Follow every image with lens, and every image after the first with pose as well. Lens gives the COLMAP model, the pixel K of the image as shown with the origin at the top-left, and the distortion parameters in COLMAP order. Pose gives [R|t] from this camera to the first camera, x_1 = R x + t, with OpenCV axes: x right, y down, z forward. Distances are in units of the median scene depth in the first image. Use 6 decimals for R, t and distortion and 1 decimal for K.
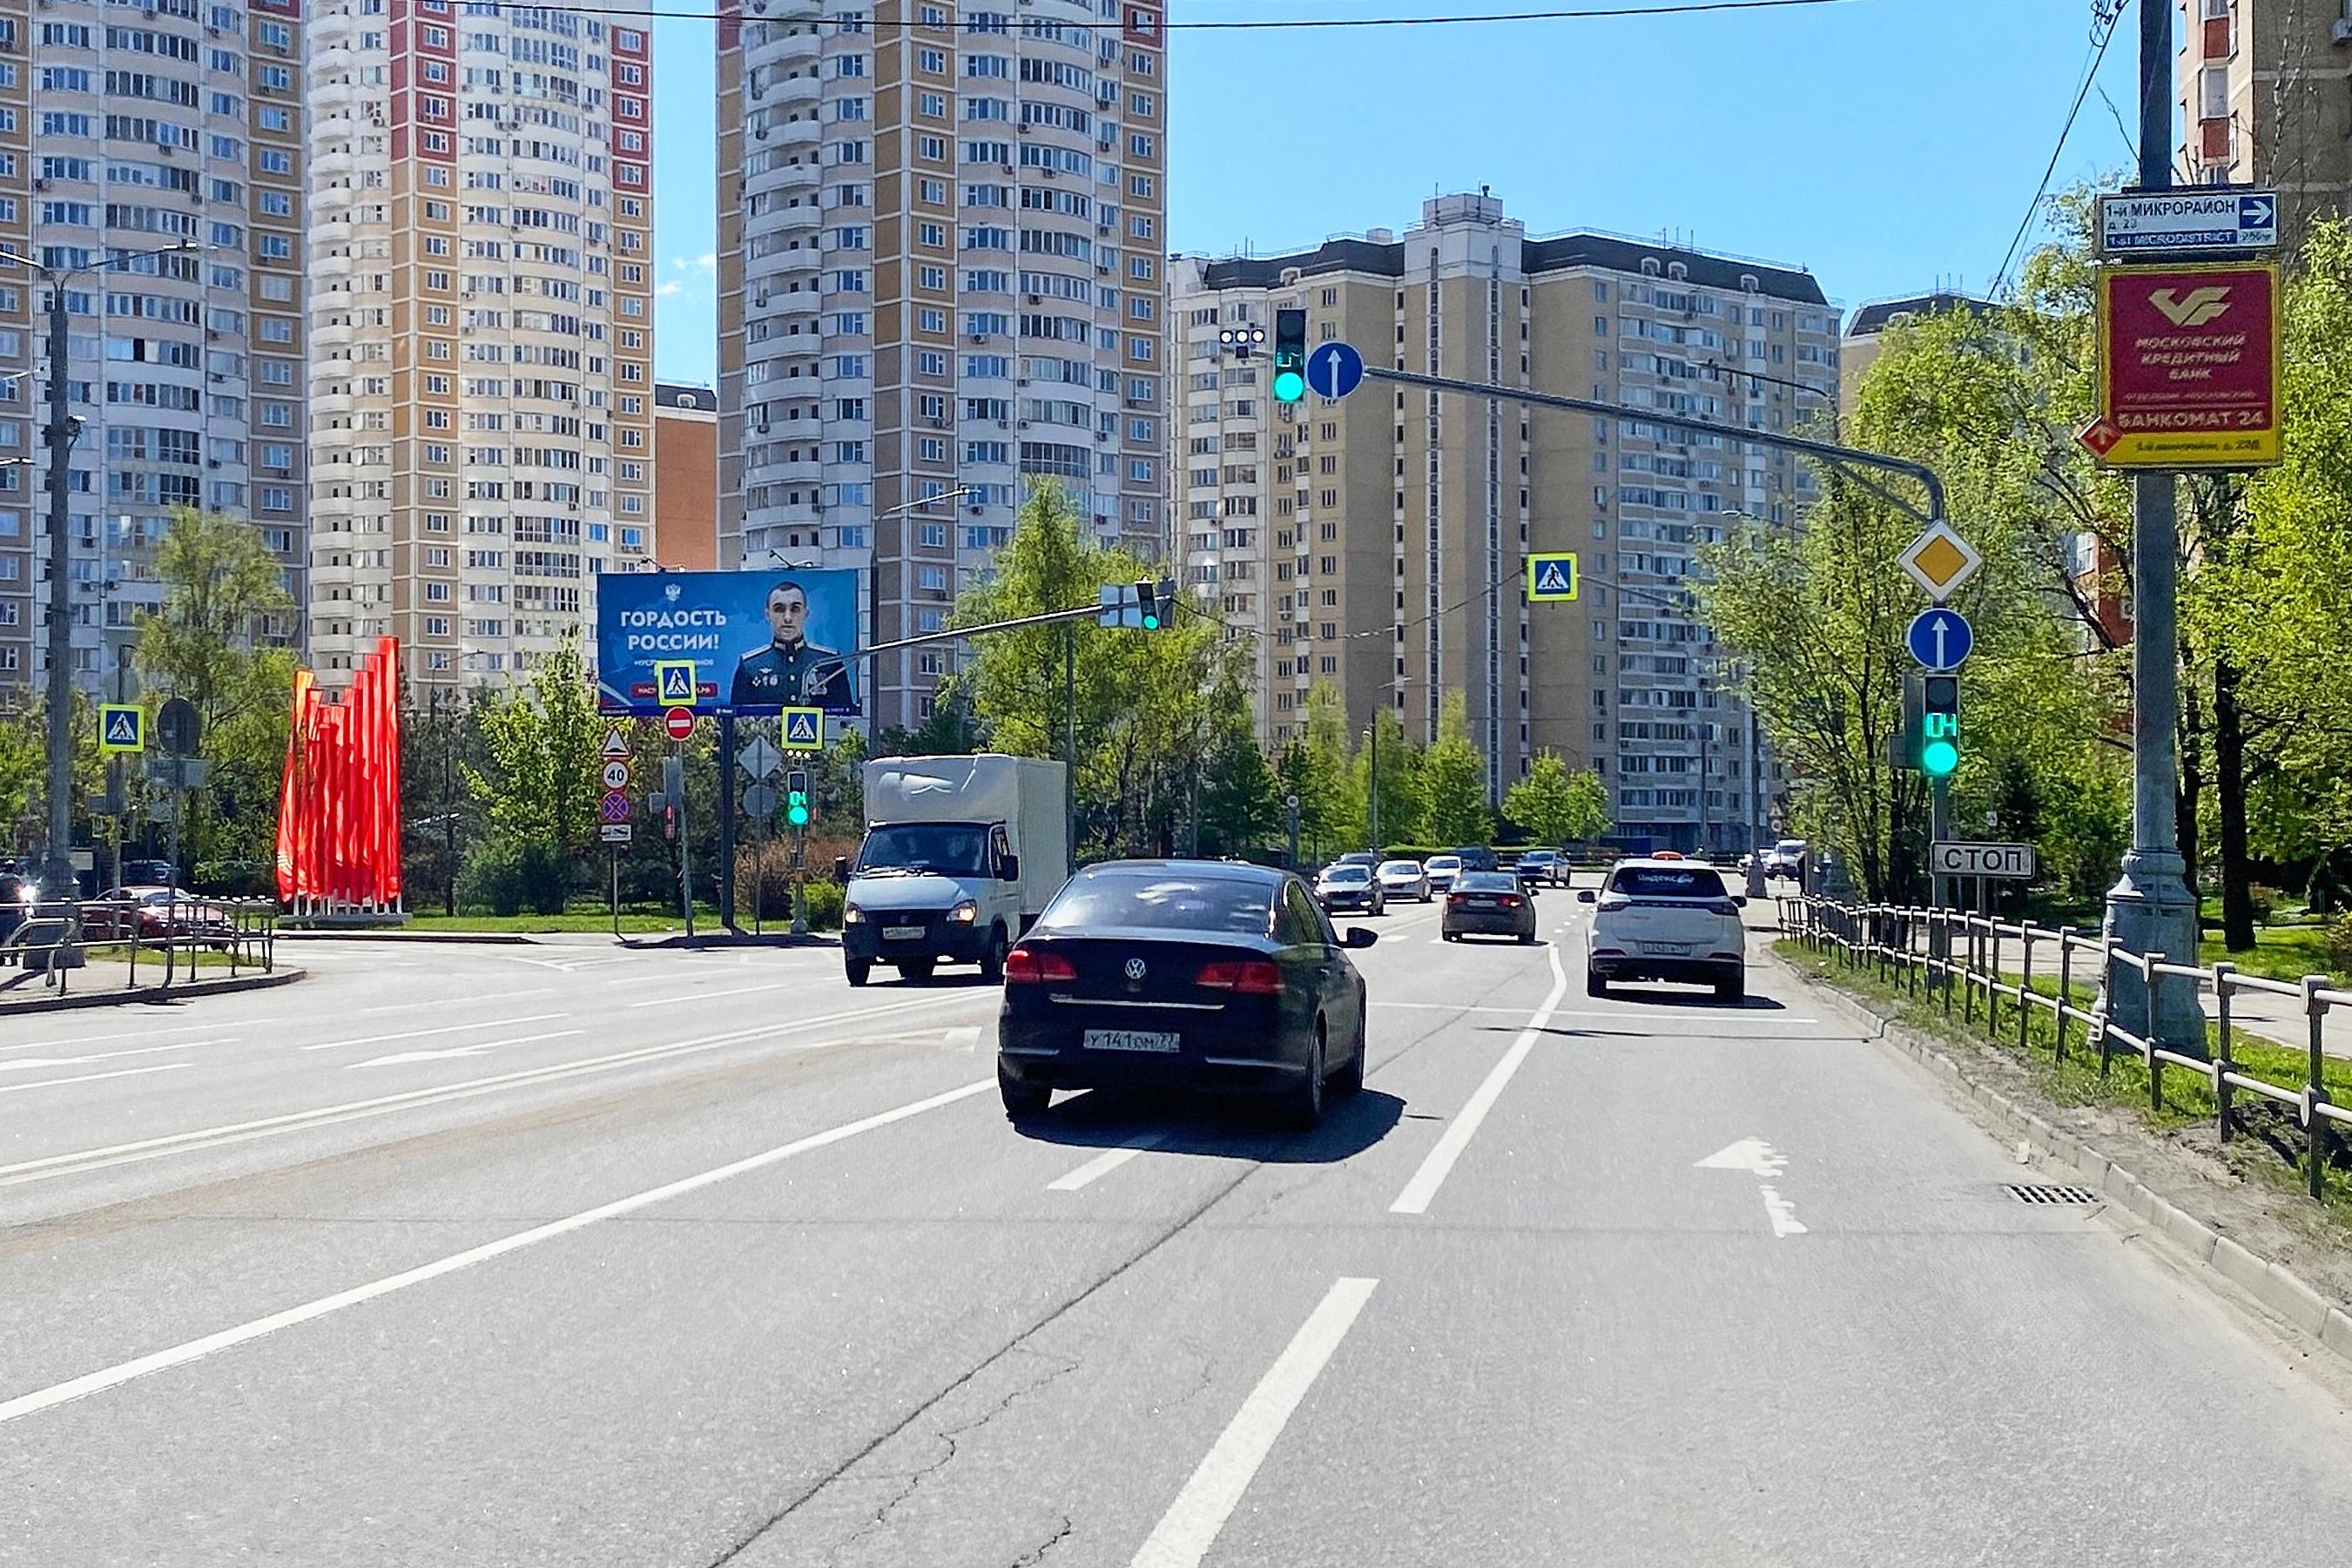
lens RADIAL K [[2628.3, 0, 1107.7], [0, 2628.3, 736.9], [0, 0, 1]] dist [0.147666, -0.252436]
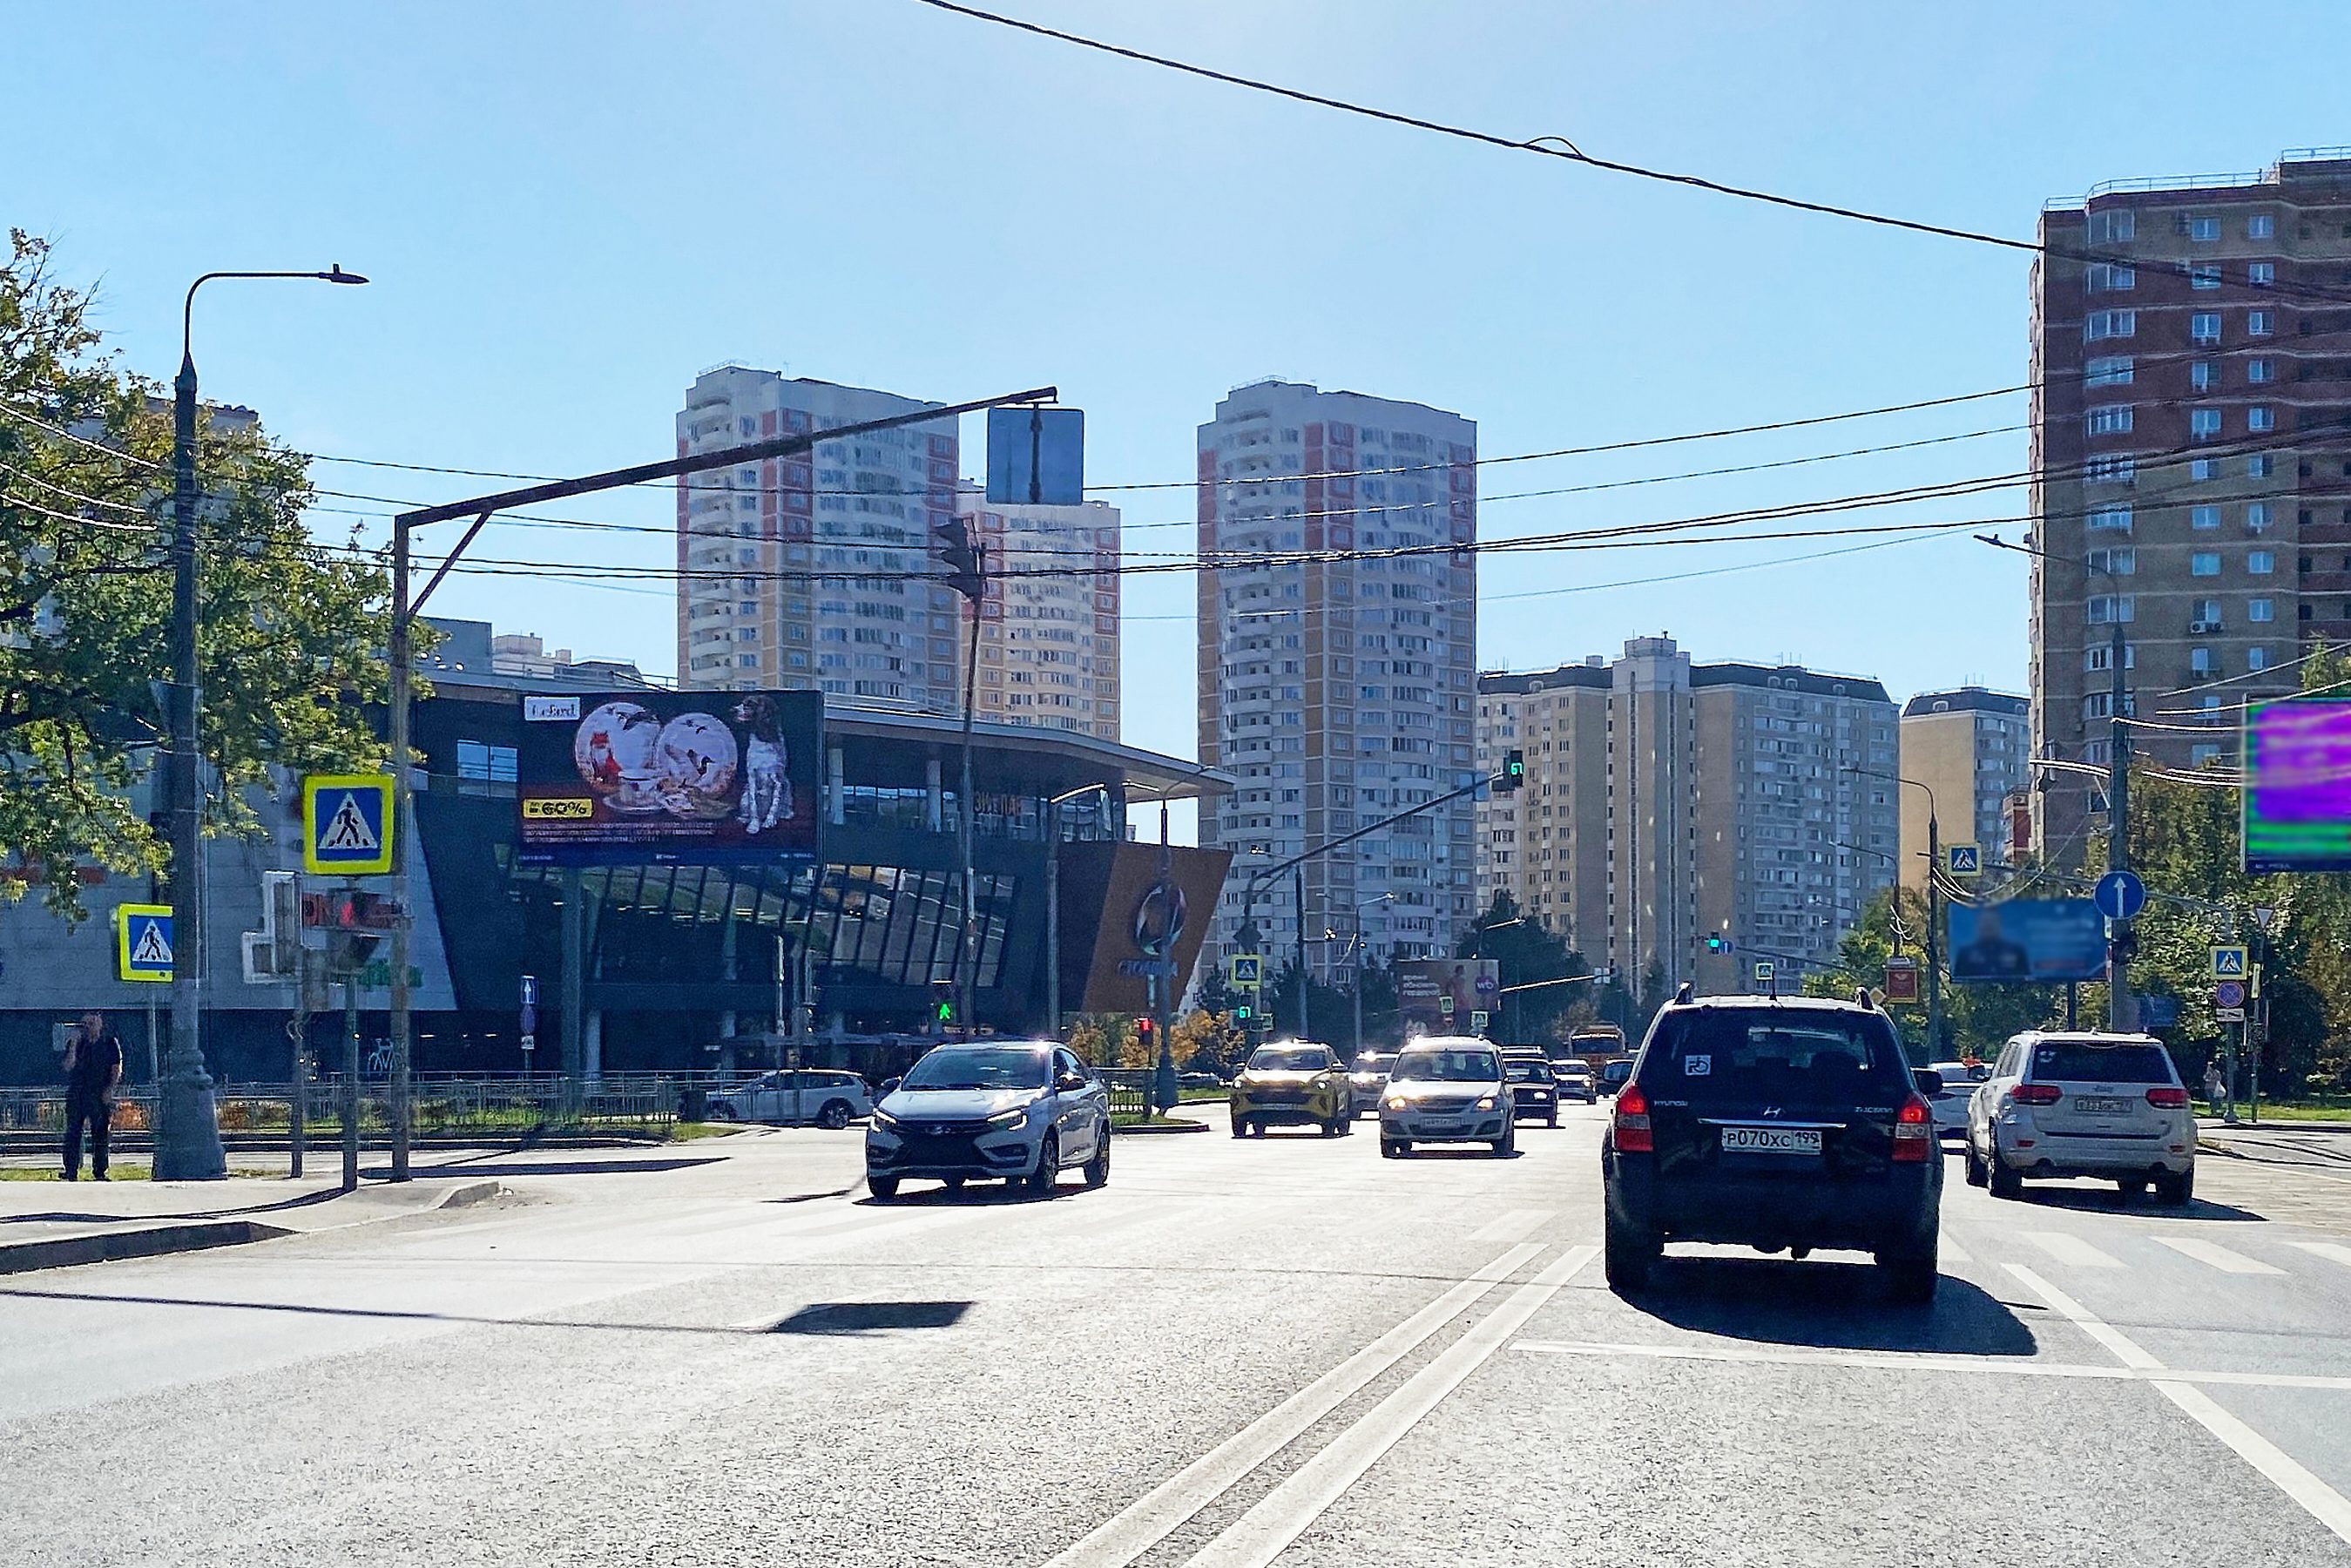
lens RADIAL K [[2690.1, 0, 1093.7], [0, 2690.1, 939.3], [0, 0, 1]] dist [0.090442, -0.239963]
pose [[0.999421, -0.001931, -0.033970, -0.138744], [0.001917, 0.999998, -0.000435, -0.028234], [0.033971, 0.000370, 0.999423, -0.591445]]
